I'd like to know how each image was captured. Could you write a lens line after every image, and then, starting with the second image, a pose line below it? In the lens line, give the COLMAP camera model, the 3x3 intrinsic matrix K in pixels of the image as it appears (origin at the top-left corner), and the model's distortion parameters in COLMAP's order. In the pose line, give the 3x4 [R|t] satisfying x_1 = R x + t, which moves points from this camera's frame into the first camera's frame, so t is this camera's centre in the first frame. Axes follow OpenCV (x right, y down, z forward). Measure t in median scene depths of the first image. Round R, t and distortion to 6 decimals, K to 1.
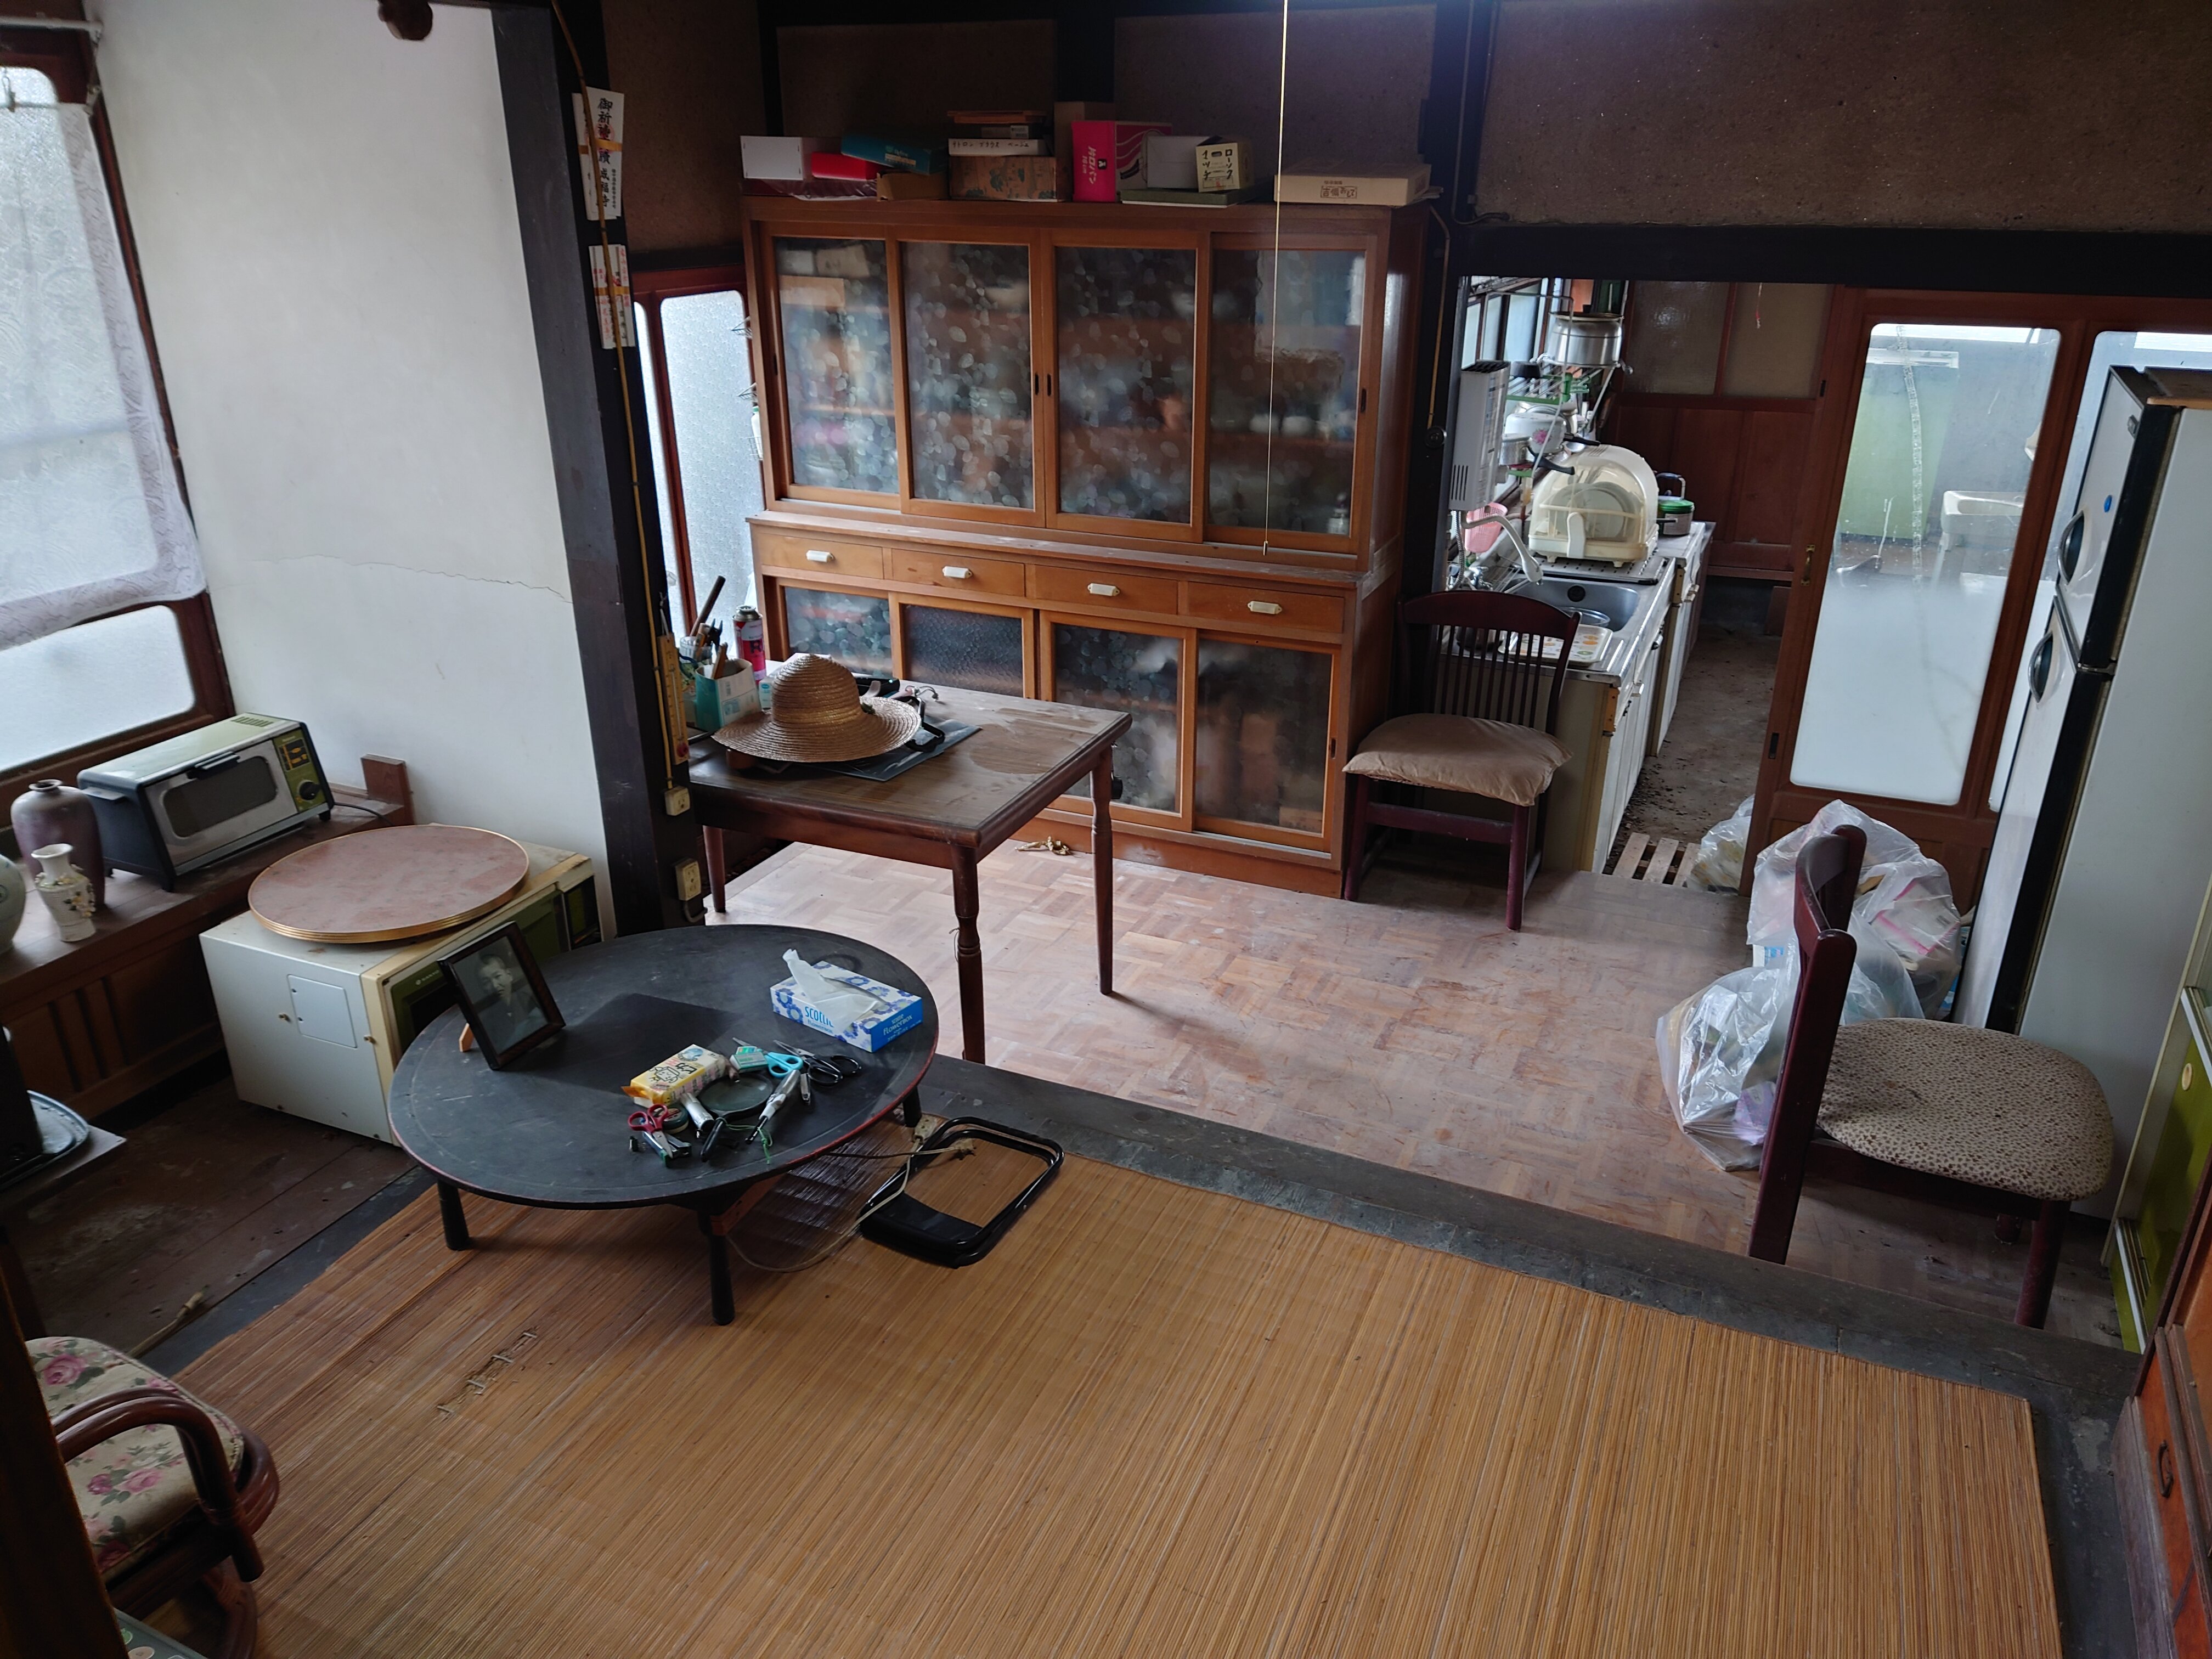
lens RADIAL K [[1573.5, 0, 1107.6], [0, 1573.5, 828.3], [0, 0, 1]] dist [0.036227, -0.005567]
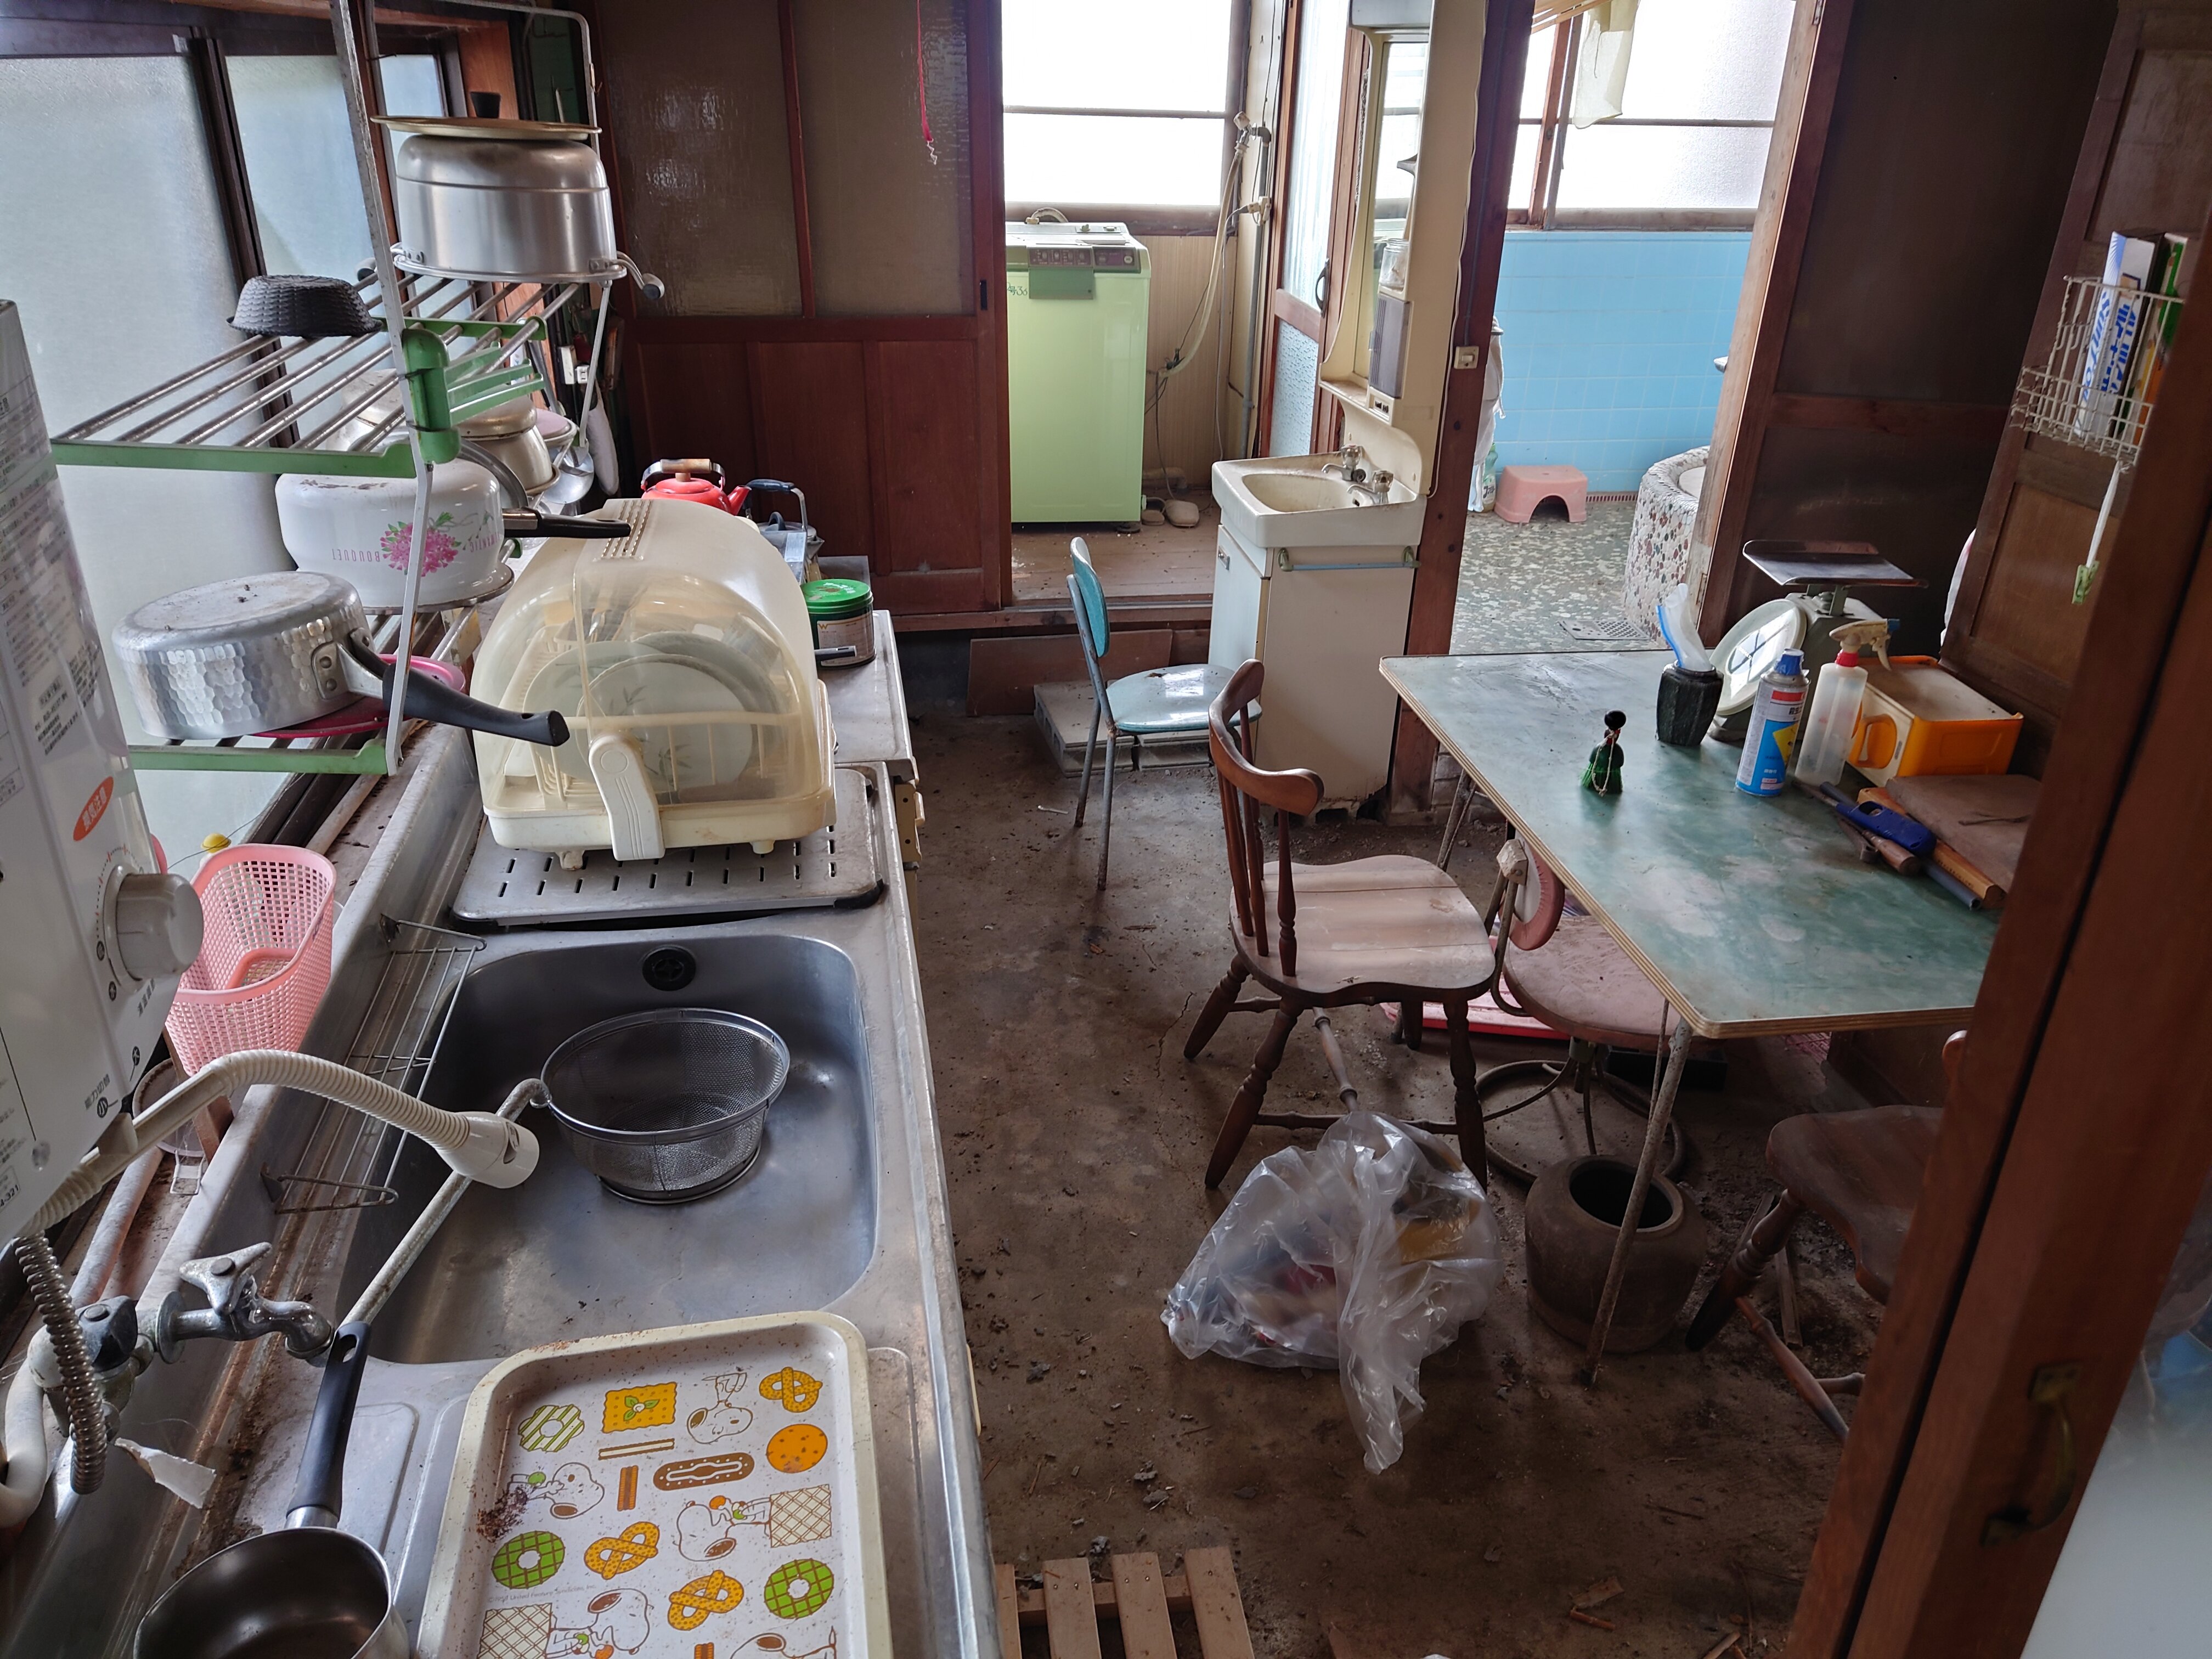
lens RADIAL K [[1573.5, 0, 1101.9], [0, 1573.5, 827.4], [0, 0, 1]] dist [0.036227, -0.005567]
pose [[0.832835, -0.225674, 0.505427, 0.209080], [0.194999, 0.974195, 0.113664, -0.195679], [-0.518036, 0.003894, 0.855350, 0.658640]]
